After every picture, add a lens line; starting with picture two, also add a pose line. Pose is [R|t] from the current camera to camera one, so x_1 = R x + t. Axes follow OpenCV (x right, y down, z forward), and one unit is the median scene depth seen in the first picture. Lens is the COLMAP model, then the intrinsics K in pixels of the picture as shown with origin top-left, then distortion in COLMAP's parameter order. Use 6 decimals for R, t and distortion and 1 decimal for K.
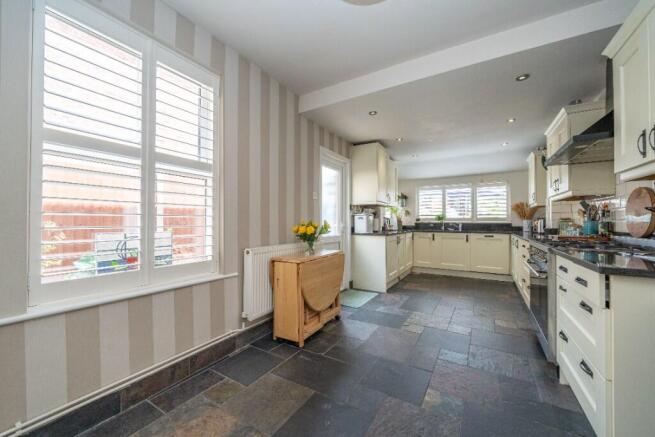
lens RADIAL K [[255.4, 0, 327.7], [0, 255.4, 219.0], [0, 0, 1]] dist [-0.001006, 0.000023]
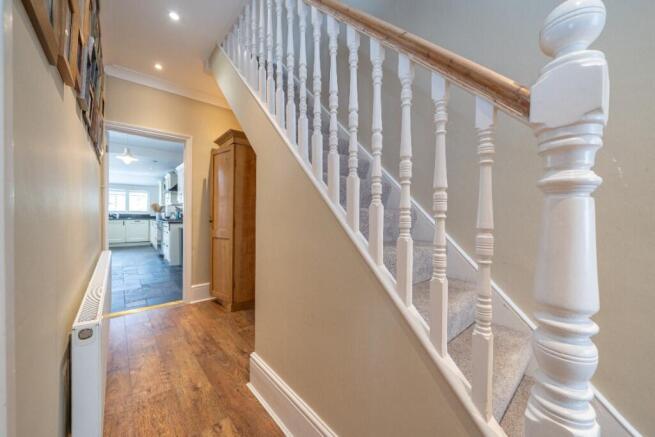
lens RADIAL K [[239.2, 0, 327.0], [0, 239.2, 214.9], [0, 0, 1]] dist [0.001622, 0.000207]
pose [[0.298328, 0.004548, 0.954453, -0.619416], [-0.015432, 0.999881, 0.000059, 0.002010], [-0.954339, -0.014747, 0.298362, -0.832587]]
